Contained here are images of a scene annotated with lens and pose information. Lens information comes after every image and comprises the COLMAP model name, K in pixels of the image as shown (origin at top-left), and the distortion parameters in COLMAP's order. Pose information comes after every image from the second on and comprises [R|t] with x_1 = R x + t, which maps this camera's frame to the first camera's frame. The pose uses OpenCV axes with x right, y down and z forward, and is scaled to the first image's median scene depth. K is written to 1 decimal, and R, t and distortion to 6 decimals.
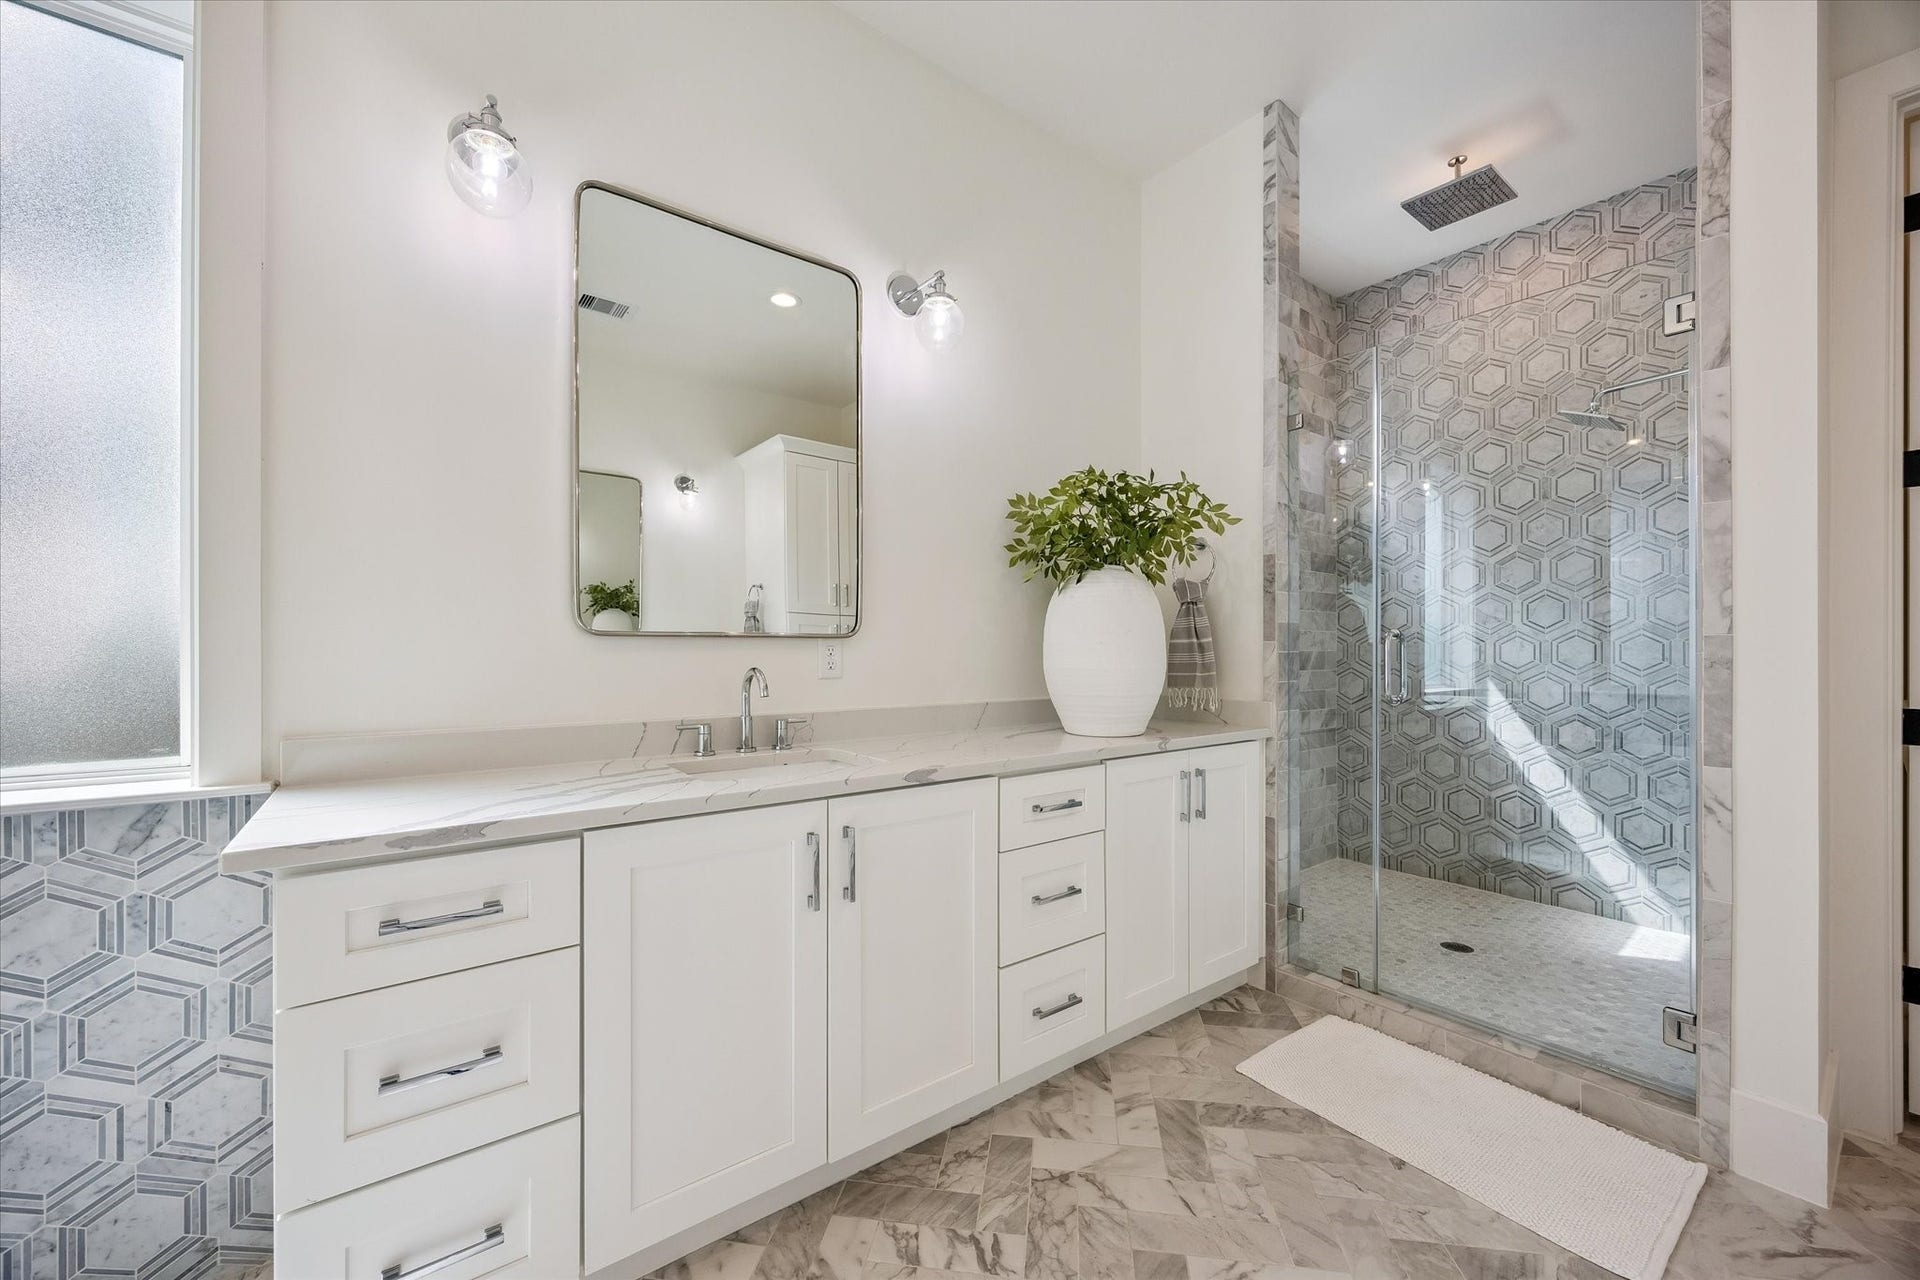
lens RADIAL K [[775.6, 0, 960.0], [0, 775.6, 640.0], [0, 0, 1]] dist [-0.000063, -0.000018]
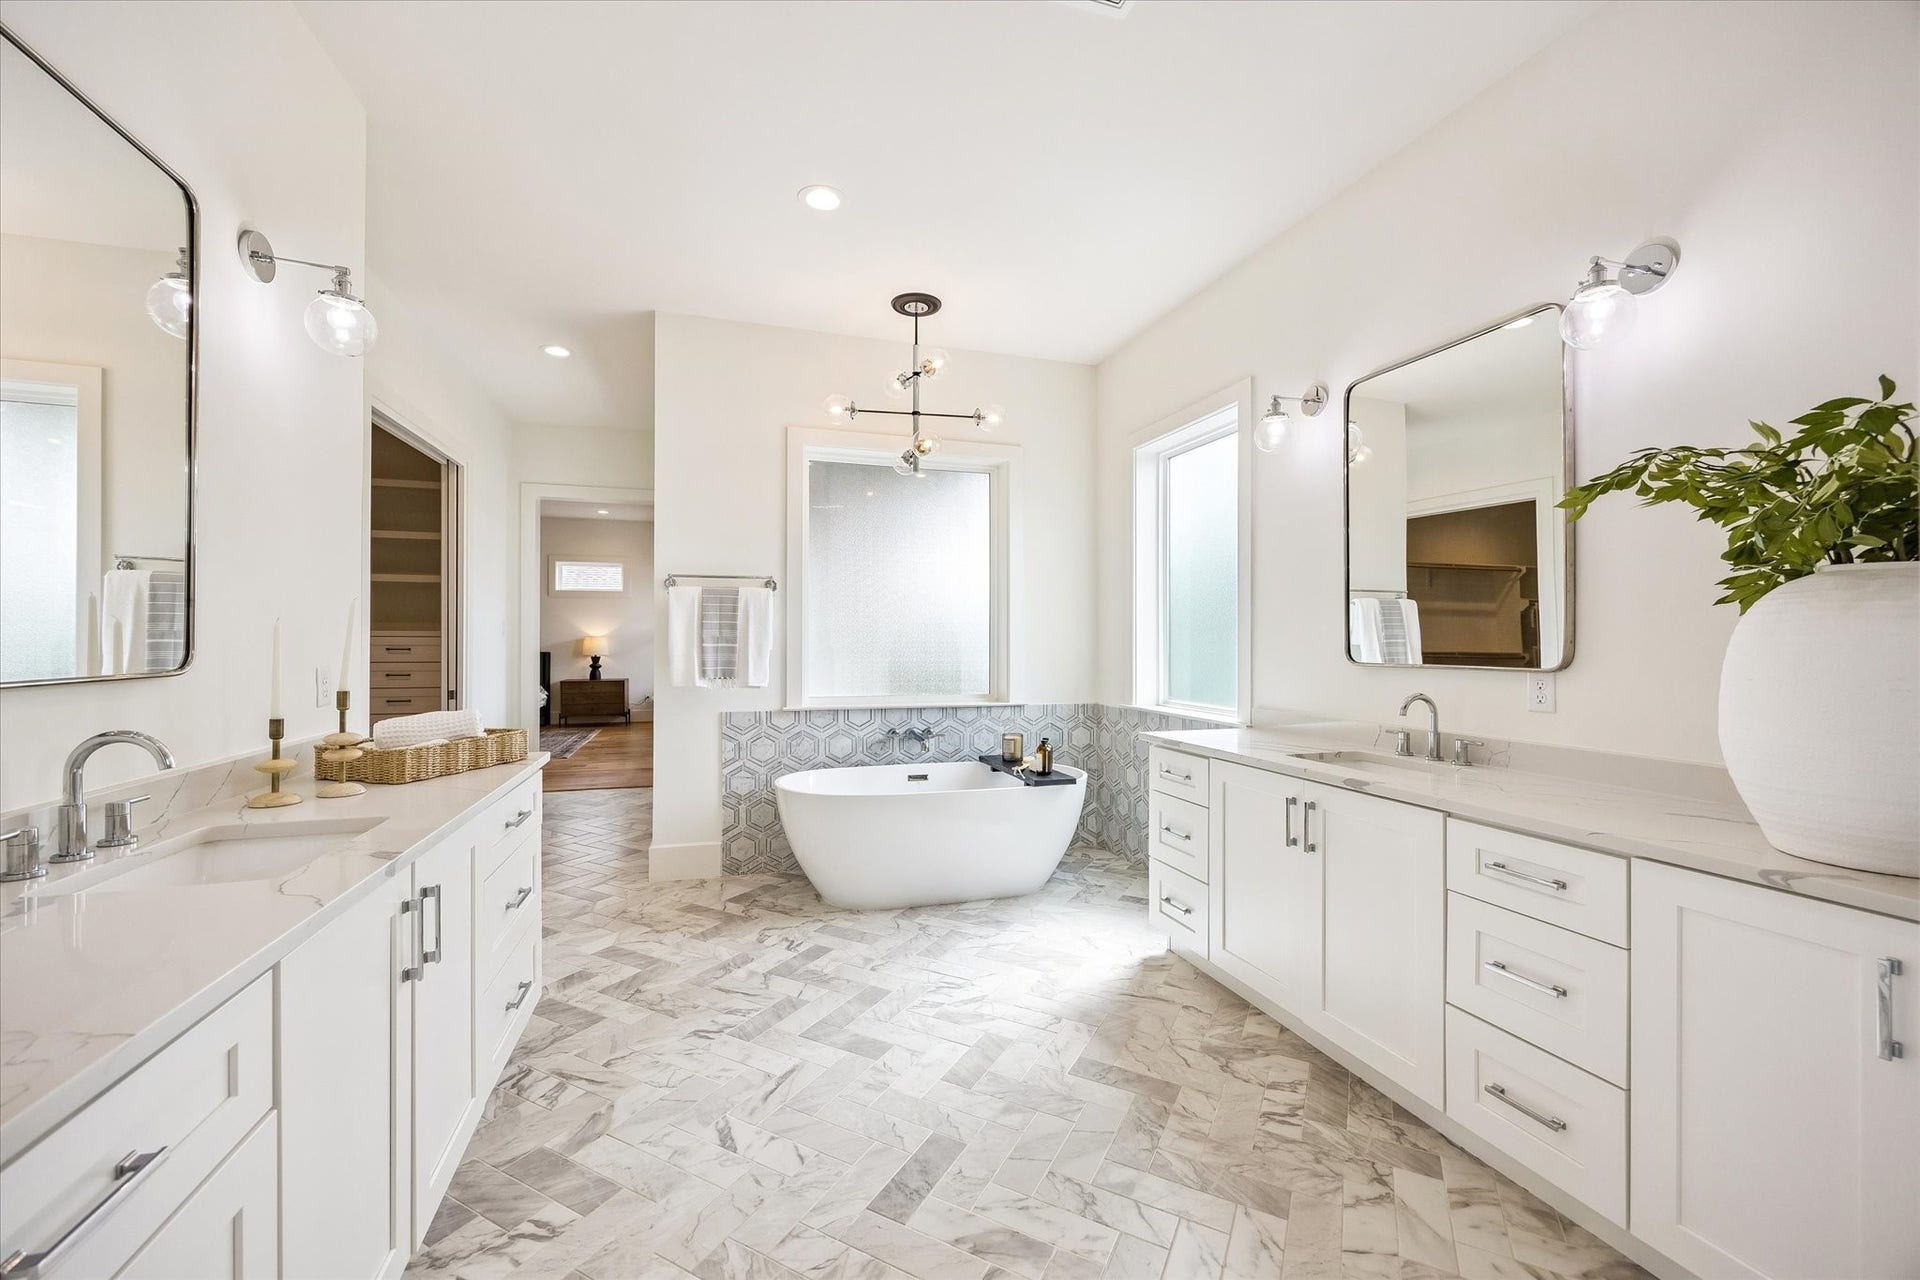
lens RADIAL K [[736.7, 0, 960.0], [0, 736.7, 640.0], [0, 0, 1]] dist [-0.000086, 0.000006]
pose [[-0.341349, -0.001923, -0.939935, 1.296455], [0.003225, 0.999990, -0.003217, -0.057142], [0.939931, -0.004129, -0.341339, 0.802347]]
